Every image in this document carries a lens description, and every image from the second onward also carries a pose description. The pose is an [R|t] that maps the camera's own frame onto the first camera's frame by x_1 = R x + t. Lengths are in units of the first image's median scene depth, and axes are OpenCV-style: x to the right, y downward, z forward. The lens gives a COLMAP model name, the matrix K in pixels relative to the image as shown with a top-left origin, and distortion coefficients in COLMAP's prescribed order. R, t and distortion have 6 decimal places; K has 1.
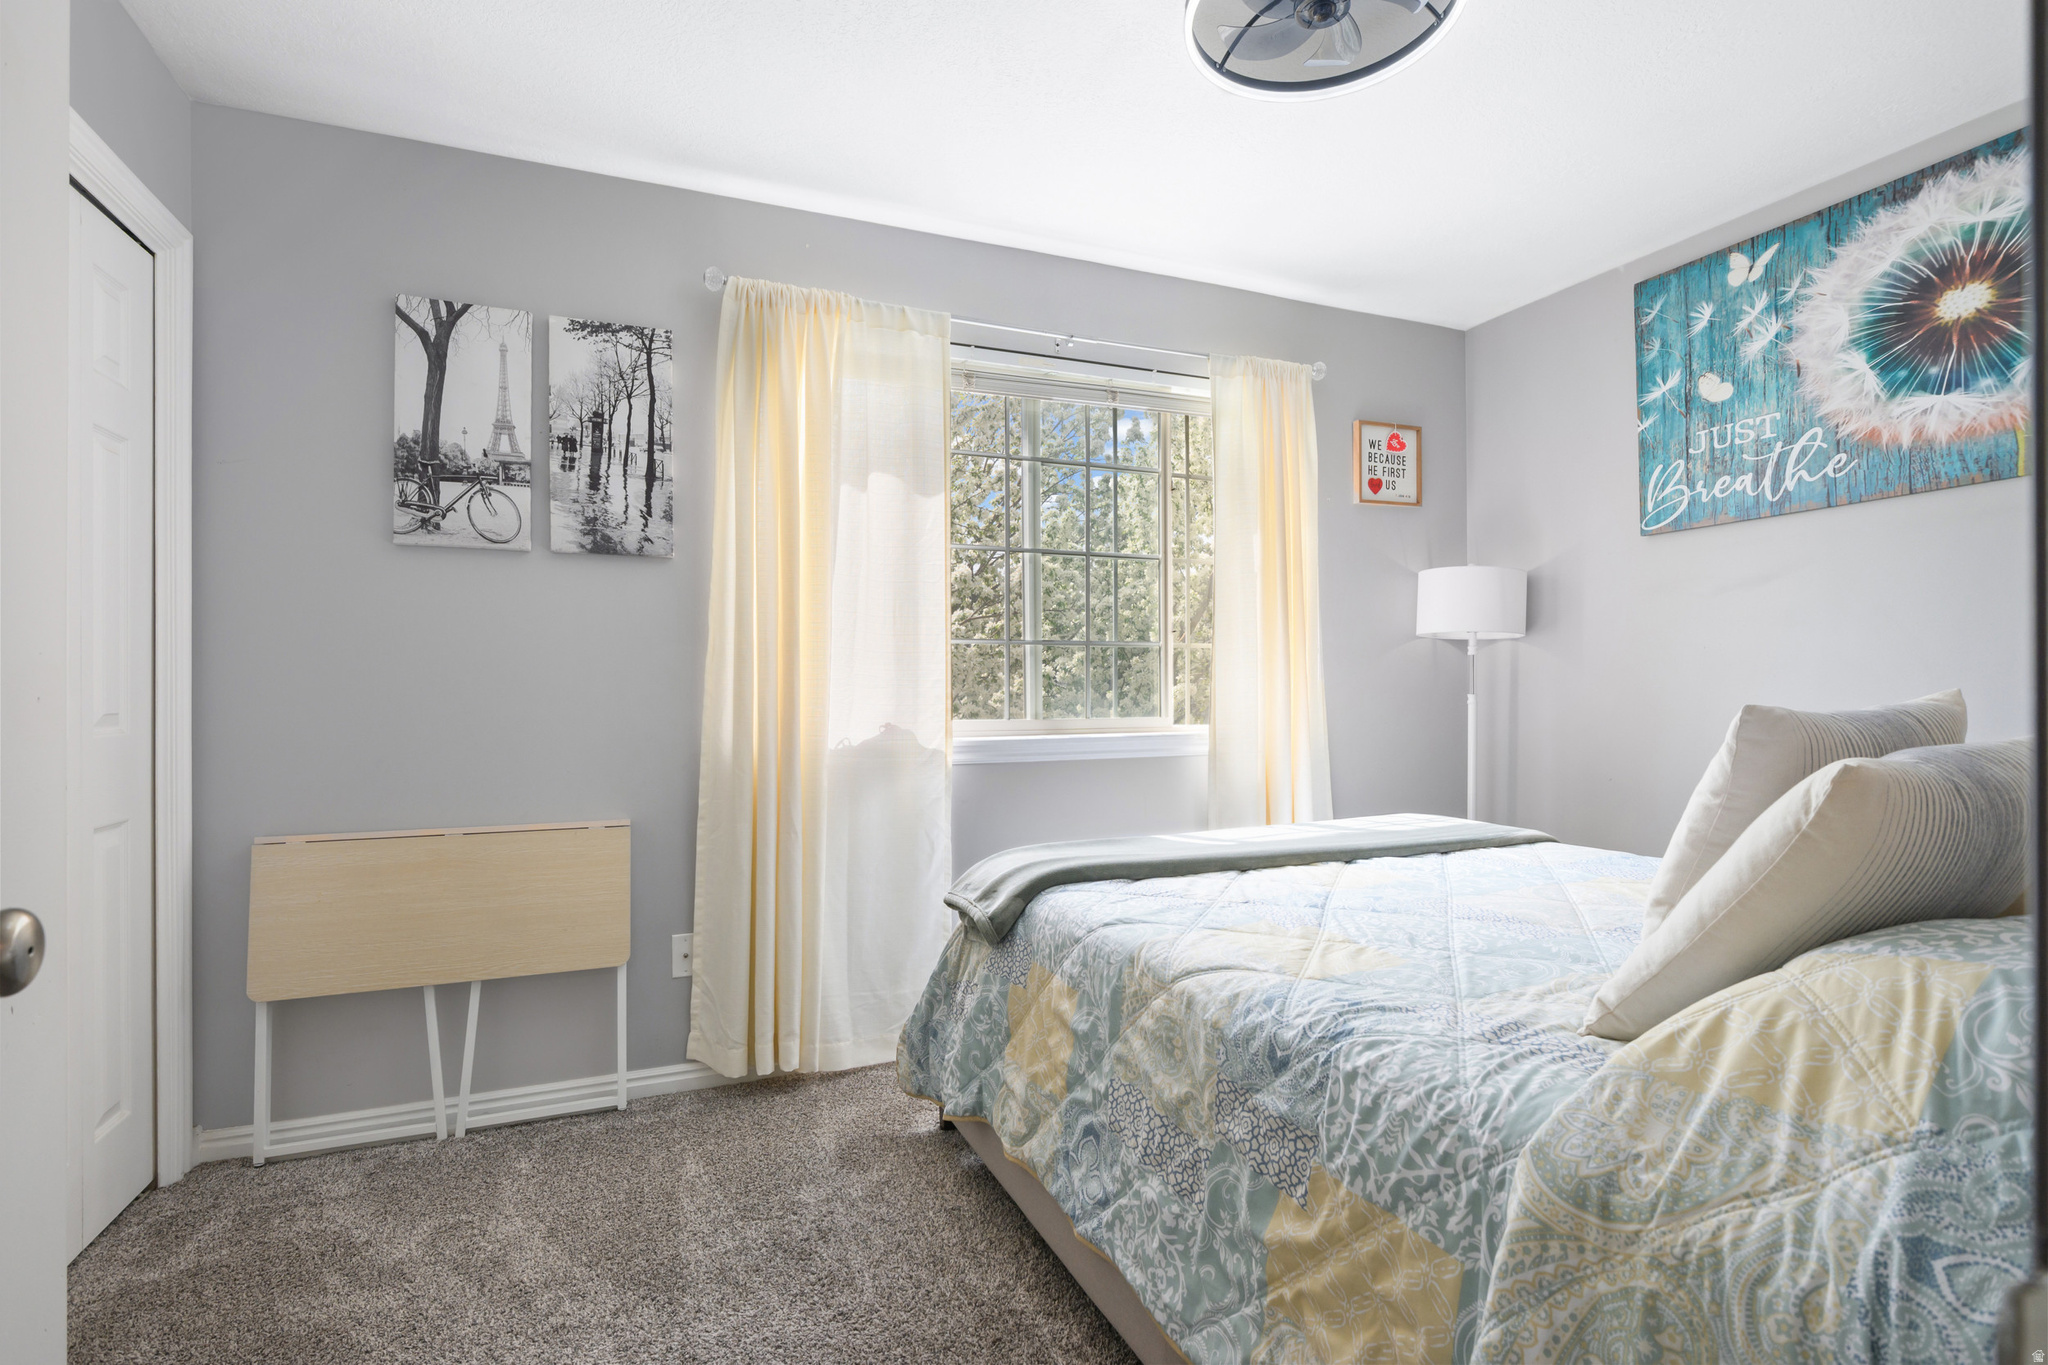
lens RADIAL K [[1004.9, 0, 1025.4], [0, 1004.9, 681.4], [0, 0, 1]] dist [0.000216, 0.000616]
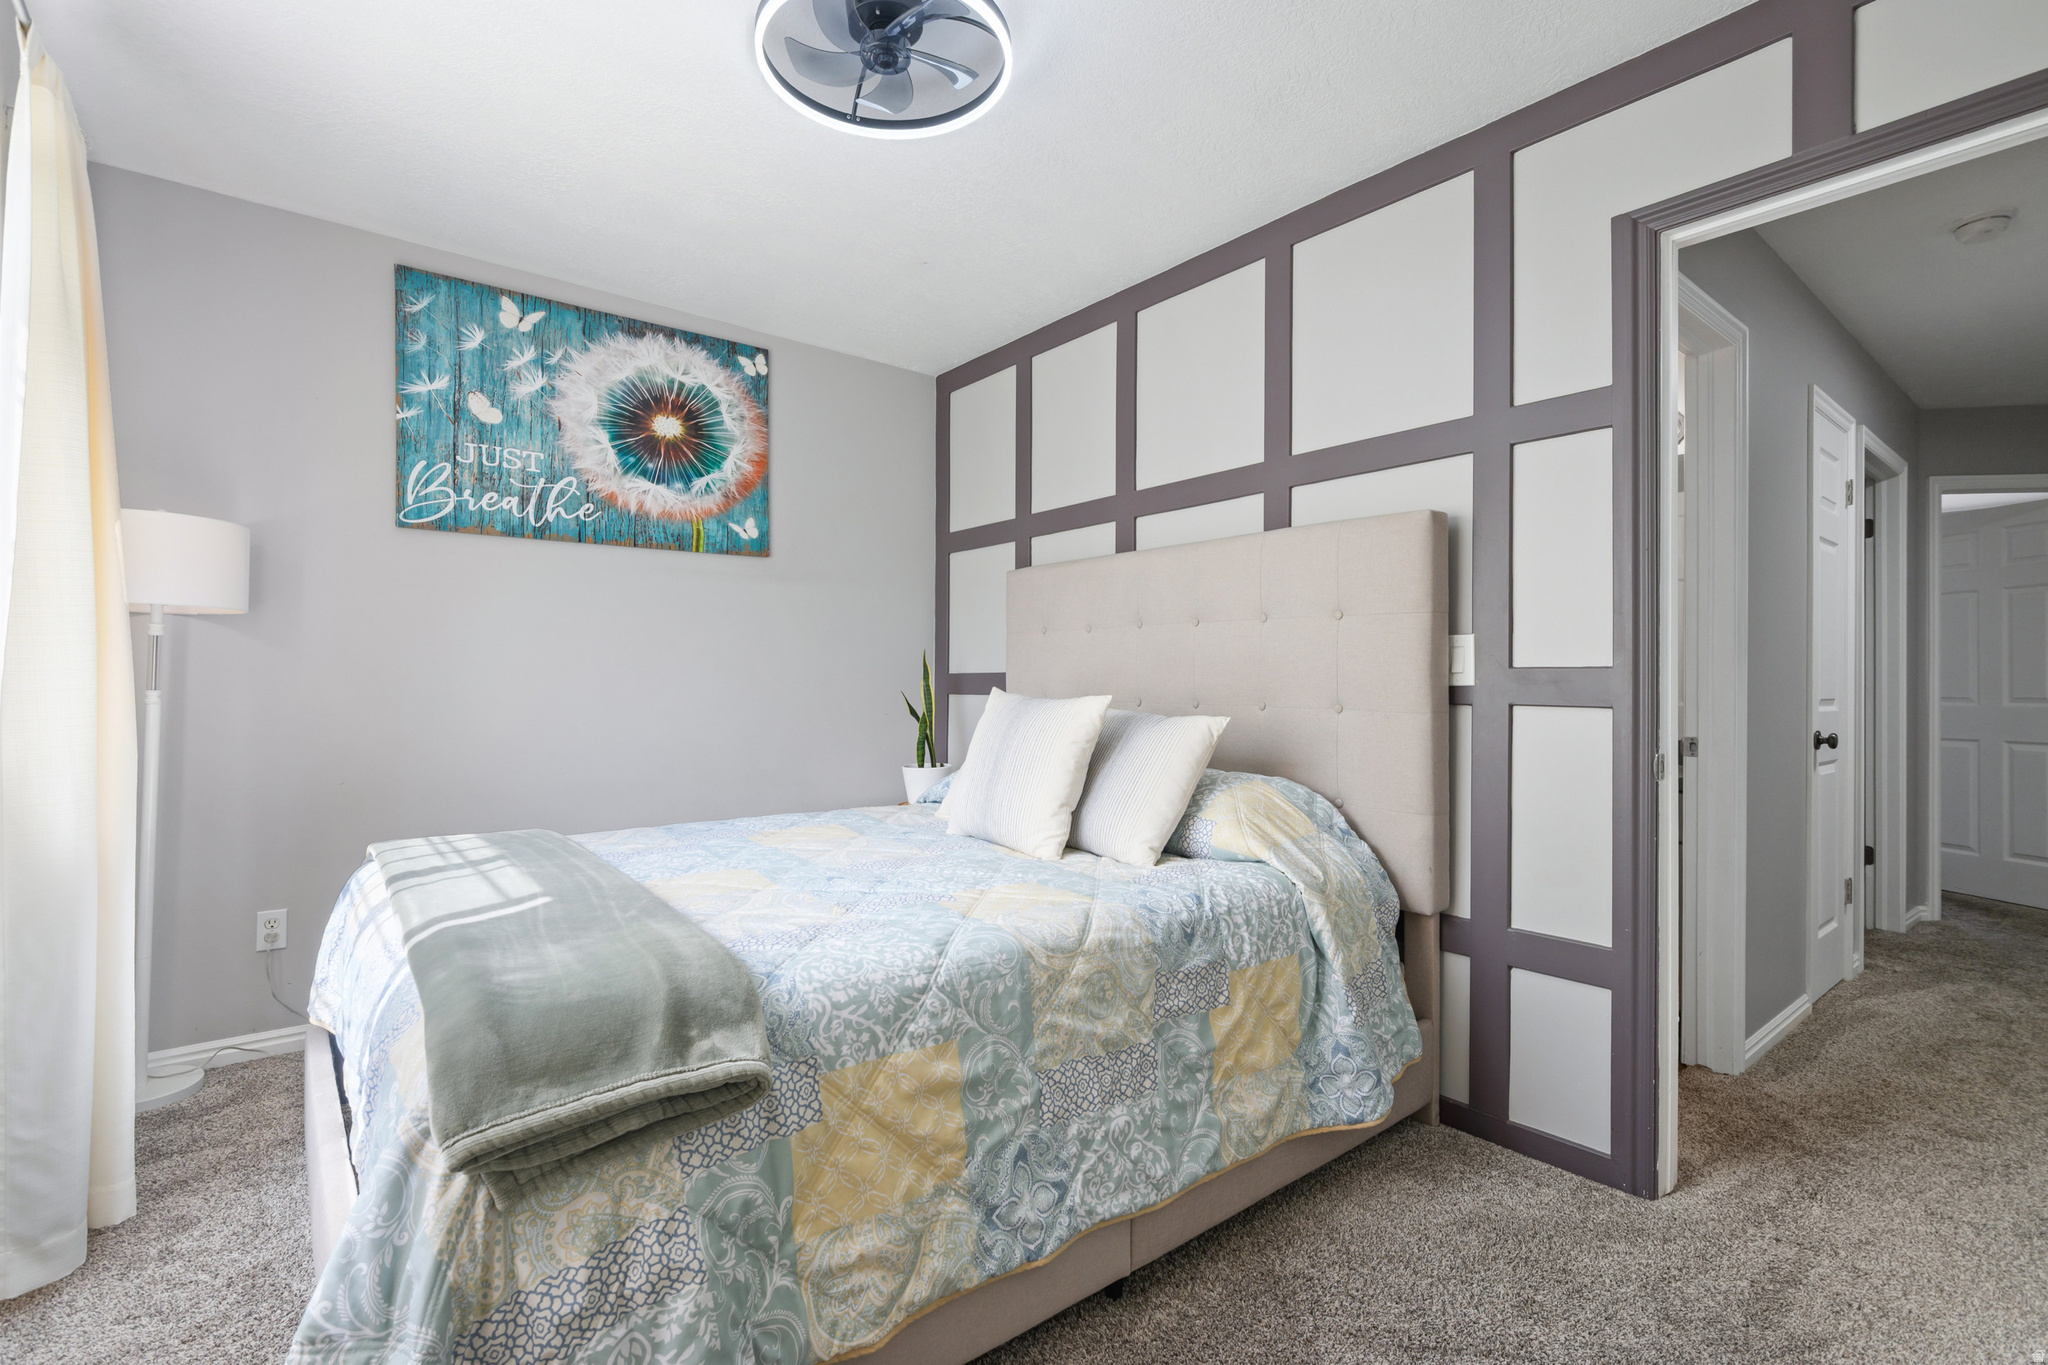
lens RADIAL K [[923.8, 0, 1020.5], [0, 923.8, 687.6], [0, 0, 1]] dist [0.005503, -0.004061]
pose [[-0.273706, -0.001385, 0.961812, -0.458698], [-0.011124, 0.999937, -0.001726, 0.006320], [-0.961749, -0.011172, -0.273704, 0.741067]]
